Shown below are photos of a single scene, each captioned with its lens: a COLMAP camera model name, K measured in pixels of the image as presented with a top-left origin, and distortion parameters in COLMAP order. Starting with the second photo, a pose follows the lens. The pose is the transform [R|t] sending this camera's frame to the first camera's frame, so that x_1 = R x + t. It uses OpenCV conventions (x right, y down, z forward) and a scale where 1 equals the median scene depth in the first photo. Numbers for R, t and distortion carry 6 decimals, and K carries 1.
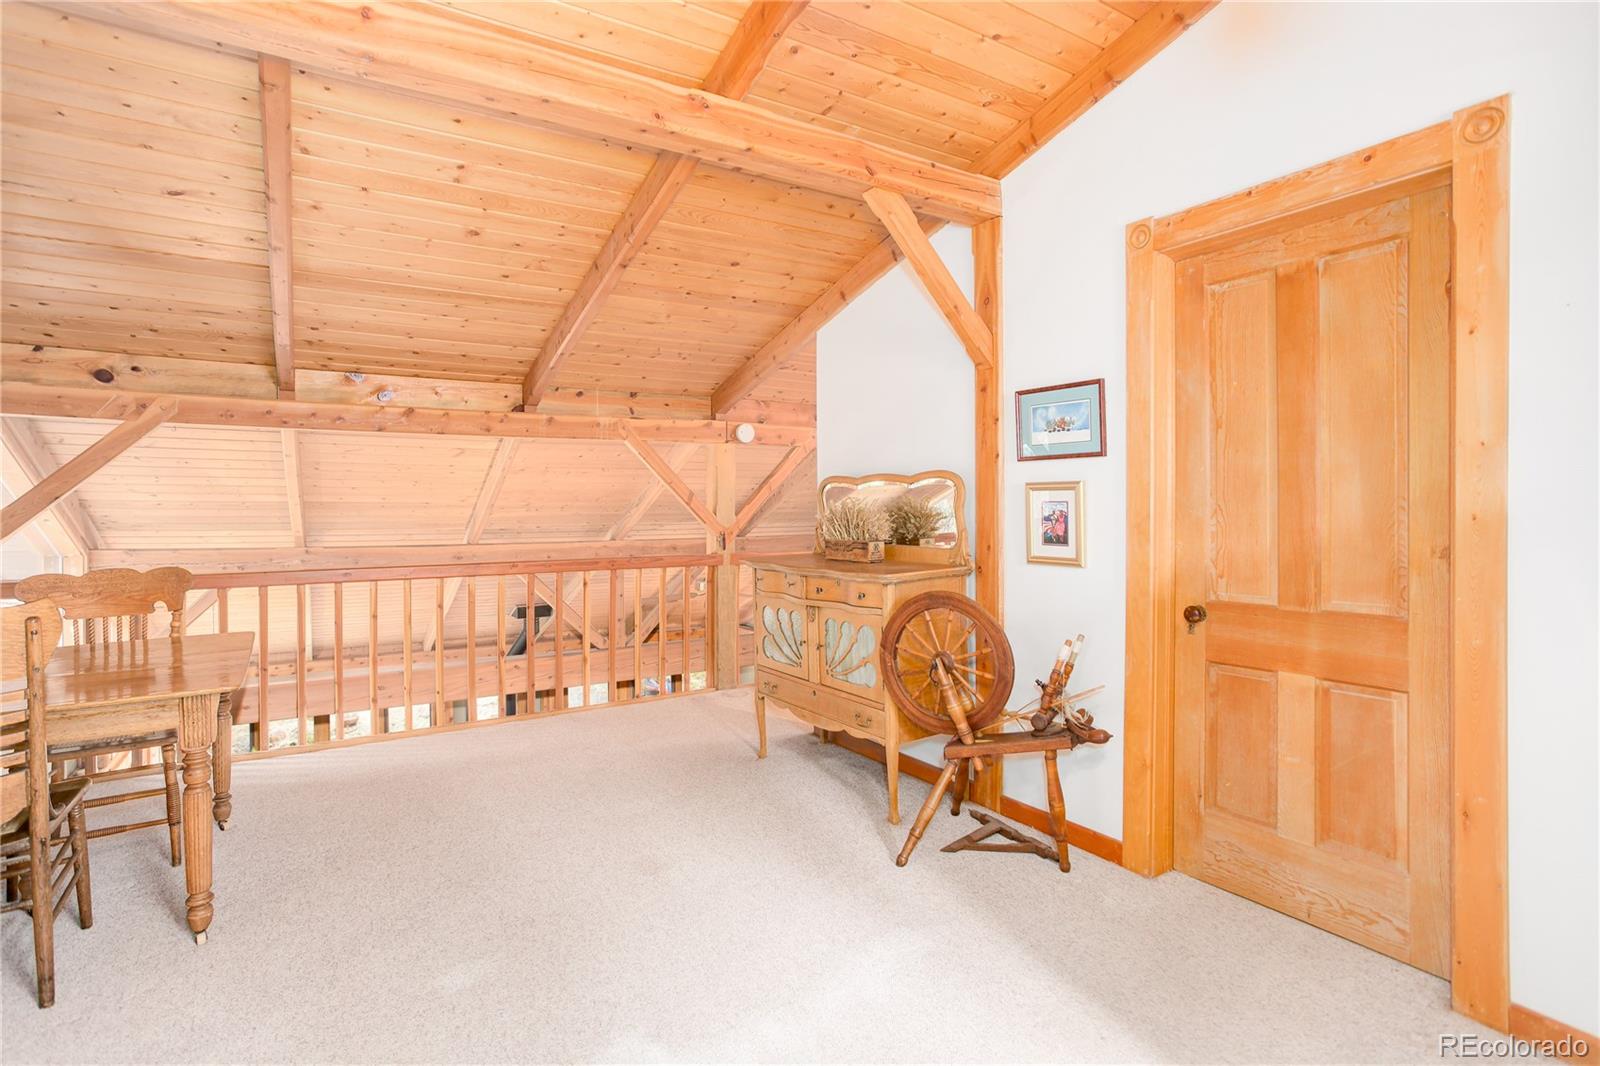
lens RADIAL K [[797.2, 0, 800.0], [0, 797.2, 518.9], [0, 0, 1]] dist [-0.000718, 0.001018]
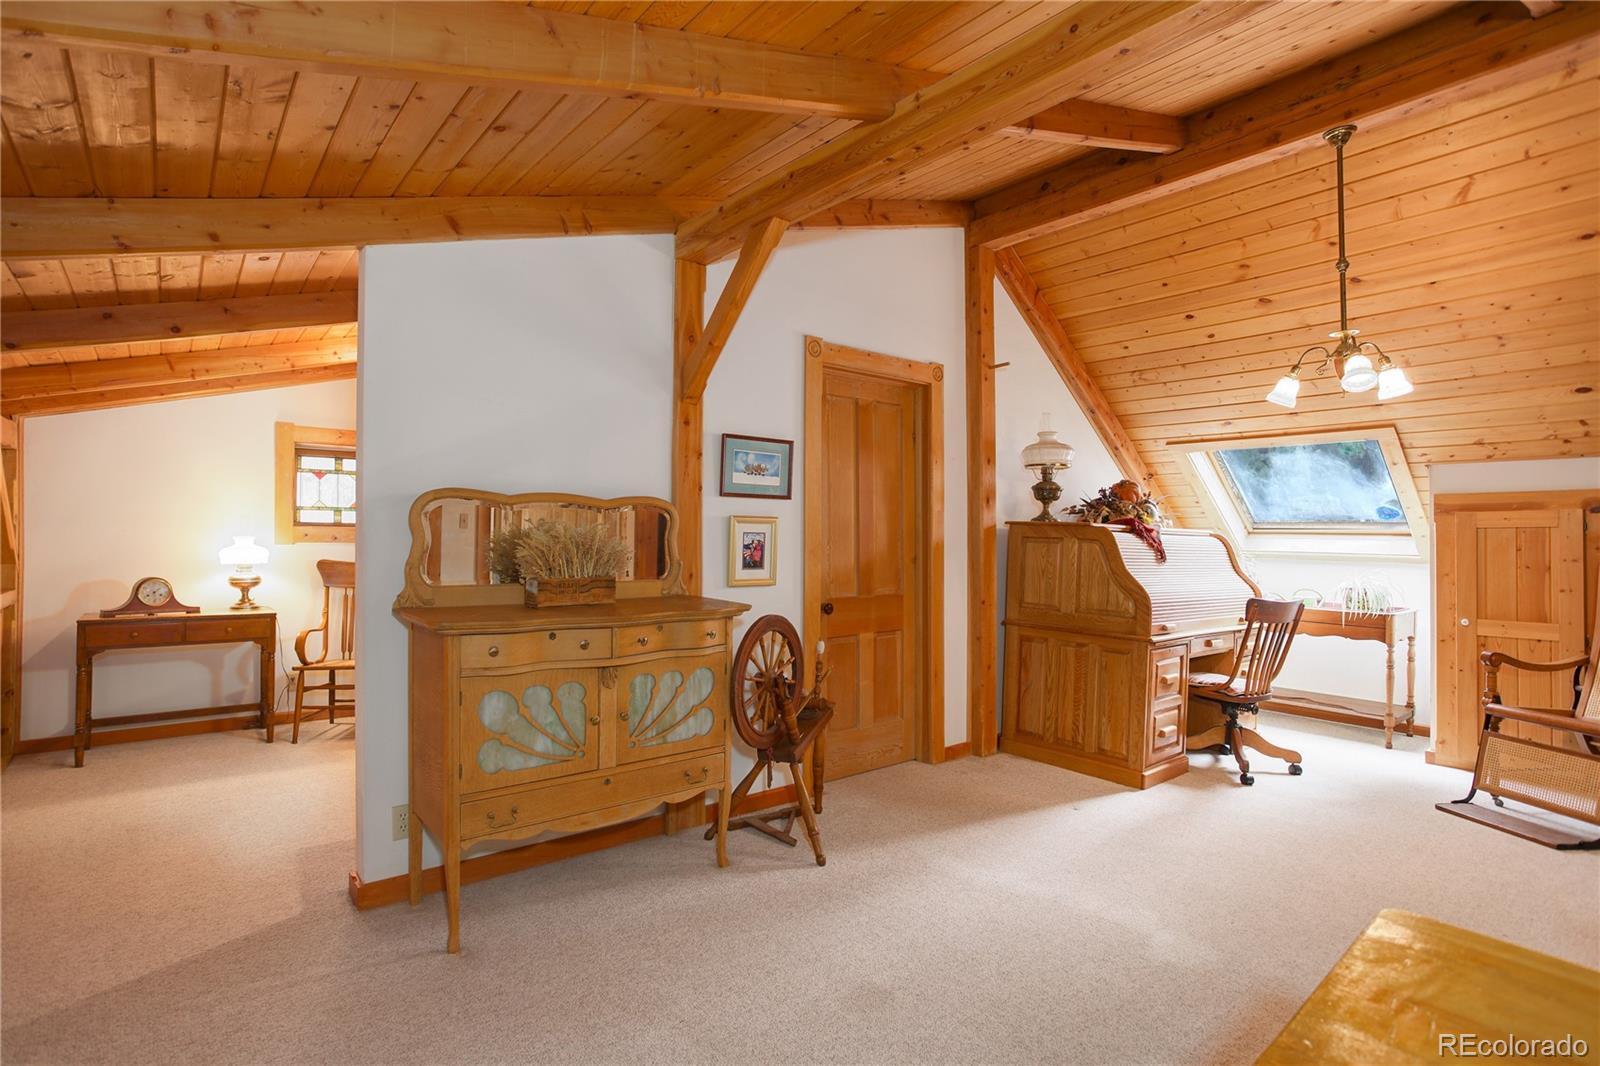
lens RADIAL K [[797.2, 0, 801.1], [0, 797.2, 538.3], [0, 0, 1]] dist [-0.000718, 0.001018]
pose [[-0.104152, -0.000393, 0.994561, -0.882933], [0.007485, 0.999971, 0.001179, -0.014000], [-0.994533, 0.007567, -0.104146, 1.048525]]
